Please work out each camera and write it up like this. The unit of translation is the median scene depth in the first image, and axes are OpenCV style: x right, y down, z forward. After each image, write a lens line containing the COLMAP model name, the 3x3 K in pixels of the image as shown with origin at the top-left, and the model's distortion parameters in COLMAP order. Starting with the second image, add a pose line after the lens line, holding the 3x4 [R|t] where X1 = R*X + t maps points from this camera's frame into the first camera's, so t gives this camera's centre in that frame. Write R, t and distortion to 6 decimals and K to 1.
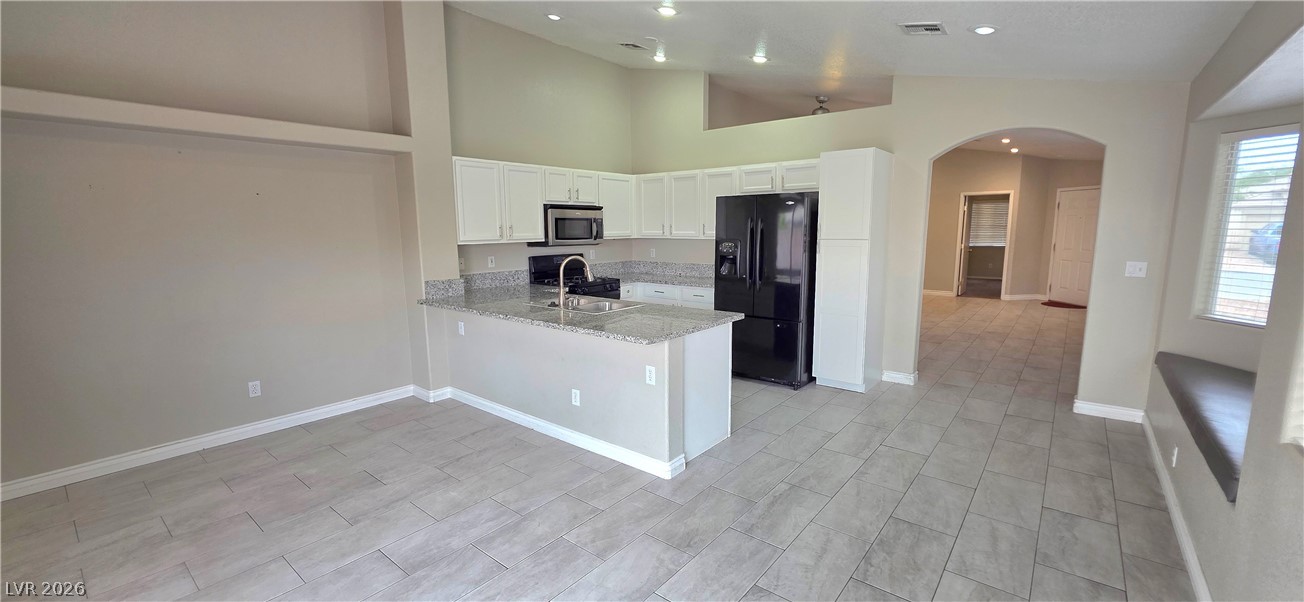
lens RADIAL K [[518.0, 0, 652.3], [0, 518.0, 300.0], [0, 0, 1]] dist [0.000381, 0.000116]
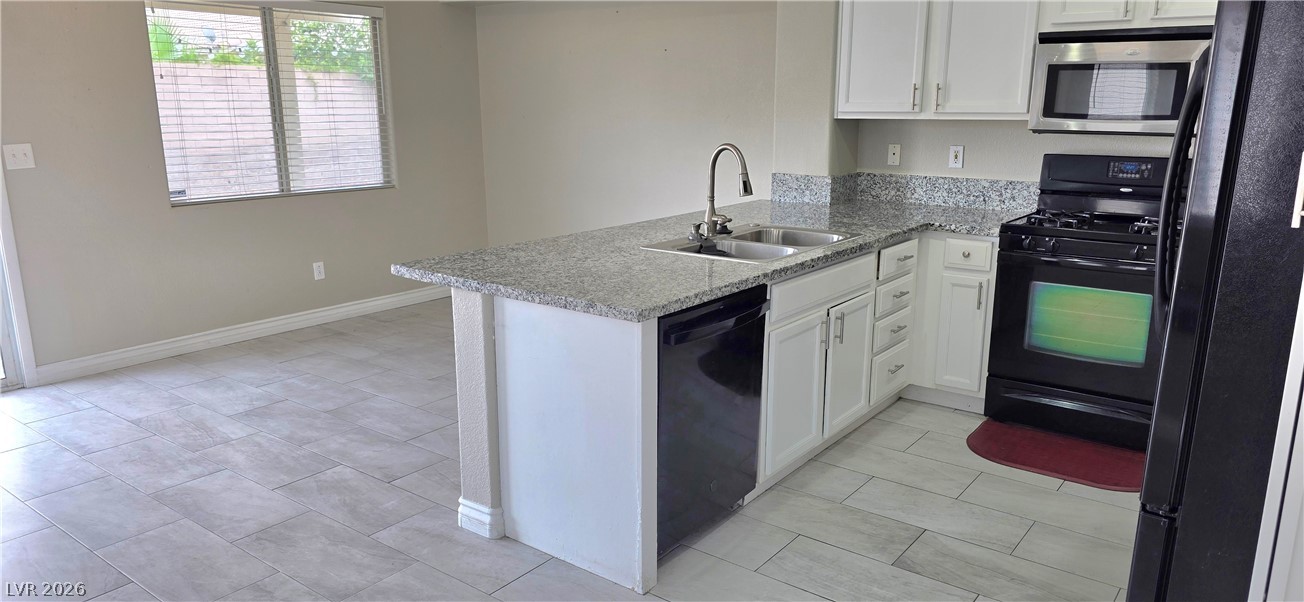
lens RADIAL K [[865.5, 0, 657.0], [0, 865.5, 311.9], [0, 0, 1]] dist [0.104381, -0.150037]
pose [[0.037397, 0.246733, -0.968362, 0.629558], [-0.144371, 0.960207, 0.239080, -0.102979], [0.988817, 0.130862, 0.071530, 0.751004]]
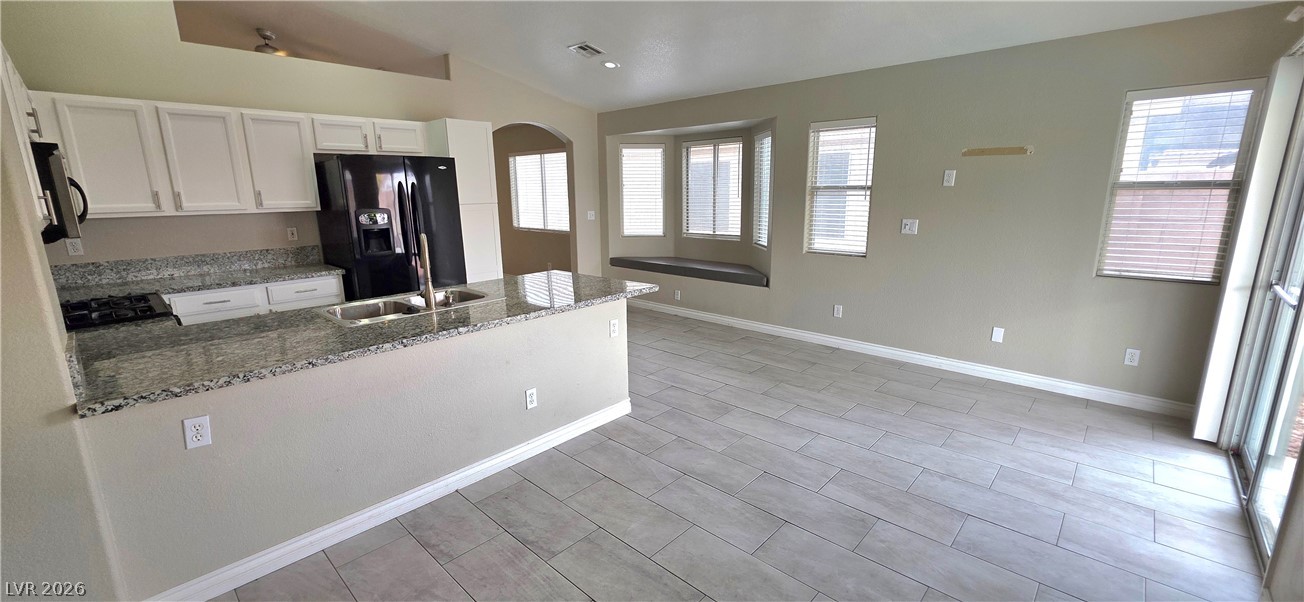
lens RADIAL K [[520.6, 0, 652.7], [0, 520.6, 299.2], [0, 0, 1]] dist [0.002654, -0.000001]
pose [[0.068397, -0.202237, 0.976945, -0.699044], [0.155209, 0.969473, 0.189824, -0.071176], [-0.985511, 0.138647, 0.097698, 0.540345]]
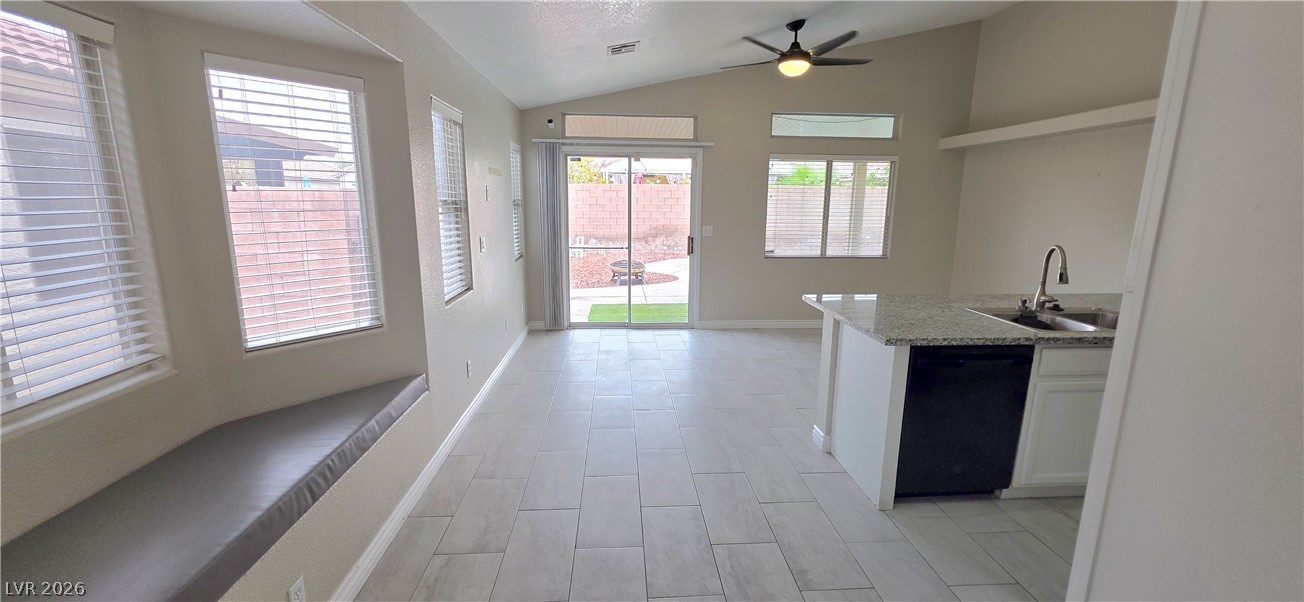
lens RADIAL K [[518.0, 0, 652.3], [0, 518.0, 300.0], [0, 0, 1]] dist [0.000381, 0.000116]
pose [[-0.731402, 0.133245, -0.668803, 0.645635], [-0.099241, 0.949488, 0.297696, -0.146720], [0.674687, 0.284108, -0.681234, 0.960310]]
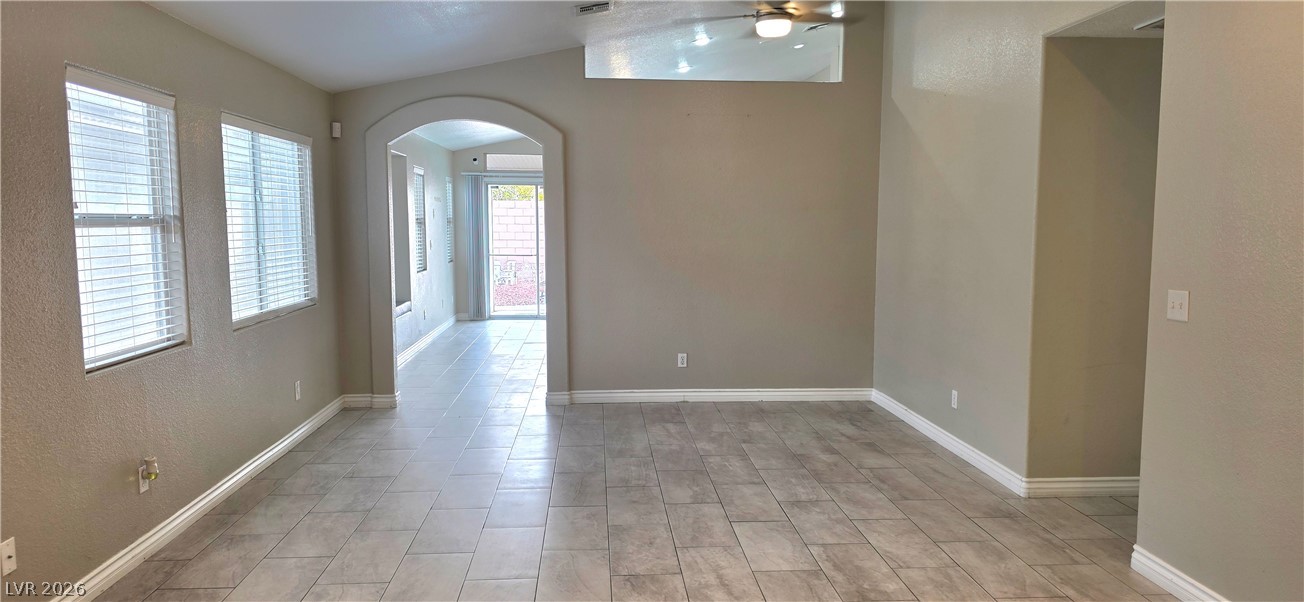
lens RADIAL K [[865.5, 0, 657.0], [0, 865.5, 311.9], [0, 0, 1]] dist [0.104381, -0.150037]
pose [[-0.724554, 0.079101, -0.684664, 1.454826], [-0.095806, 0.972189, 0.213707, -0.336216], [0.682527, 0.220437, -0.696824, 2.262937]]
